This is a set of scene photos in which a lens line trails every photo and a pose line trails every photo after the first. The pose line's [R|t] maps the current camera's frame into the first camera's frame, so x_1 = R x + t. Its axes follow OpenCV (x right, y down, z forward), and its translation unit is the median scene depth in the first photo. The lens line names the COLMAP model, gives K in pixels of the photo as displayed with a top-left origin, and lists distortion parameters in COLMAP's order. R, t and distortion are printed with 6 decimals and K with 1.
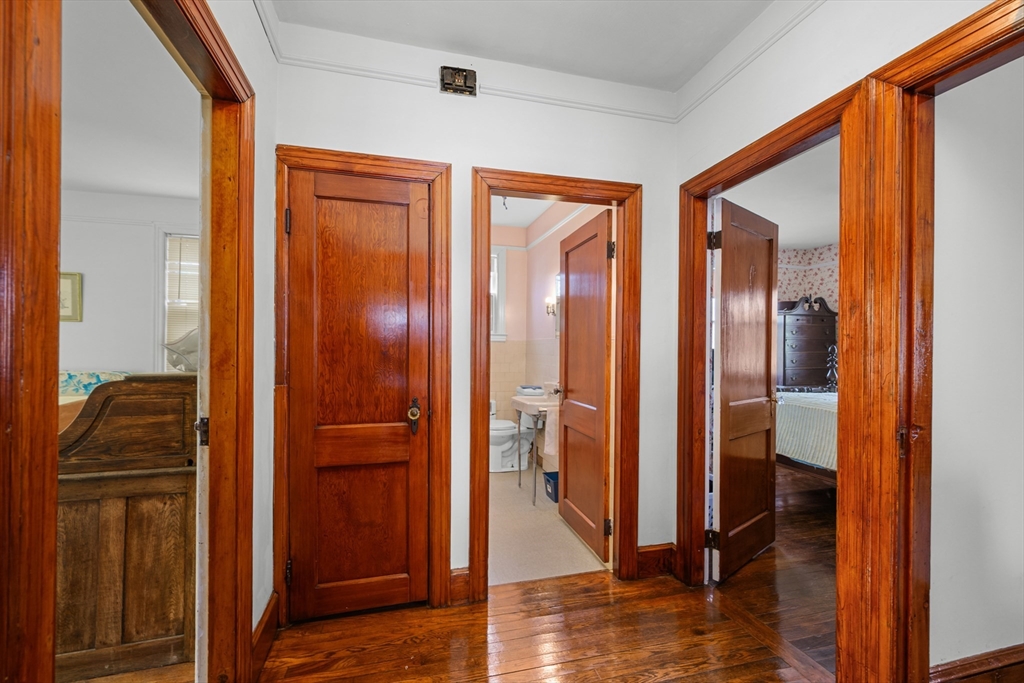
lens RADIAL K [[419.3, 0, 511.1], [0, 419.3, 348.7], [0, 0, 1]] dist [0.000555, 0.000123]
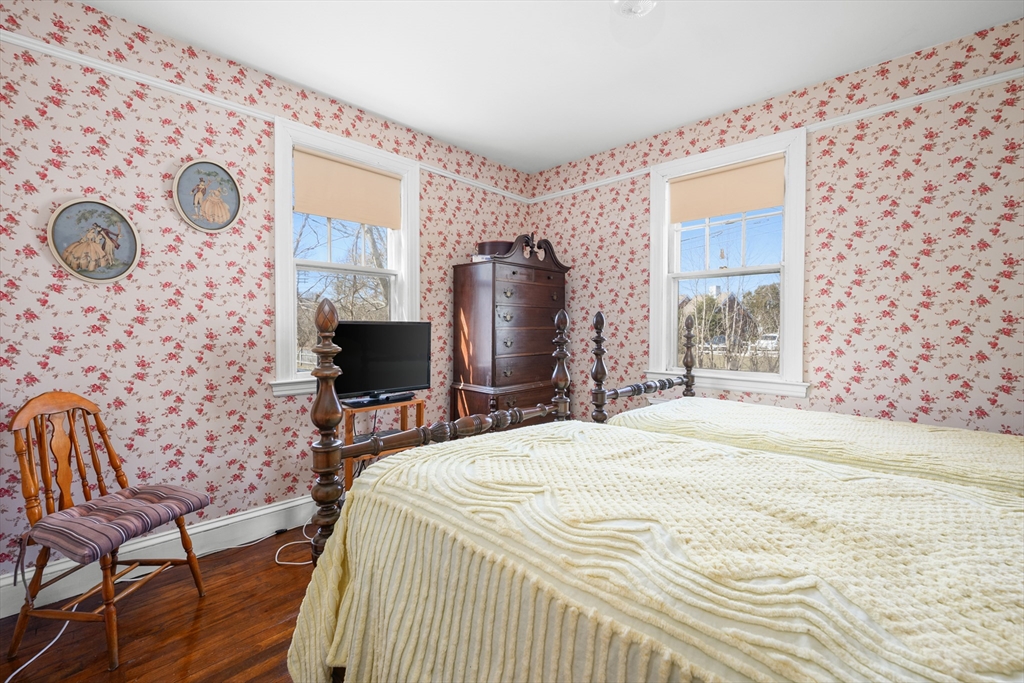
lens RADIAL K [[419.3, 0, 511.1], [0, 419.3, 348.7], [0, 0, 1]] dist [0.000555, 0.000123]
pose [[0.860050, -0.031414, 0.509242, 0.371108], [0.007029, 0.998738, 0.049738, 0.007692], [-0.510162, -0.039197, 0.859185, 0.485335]]
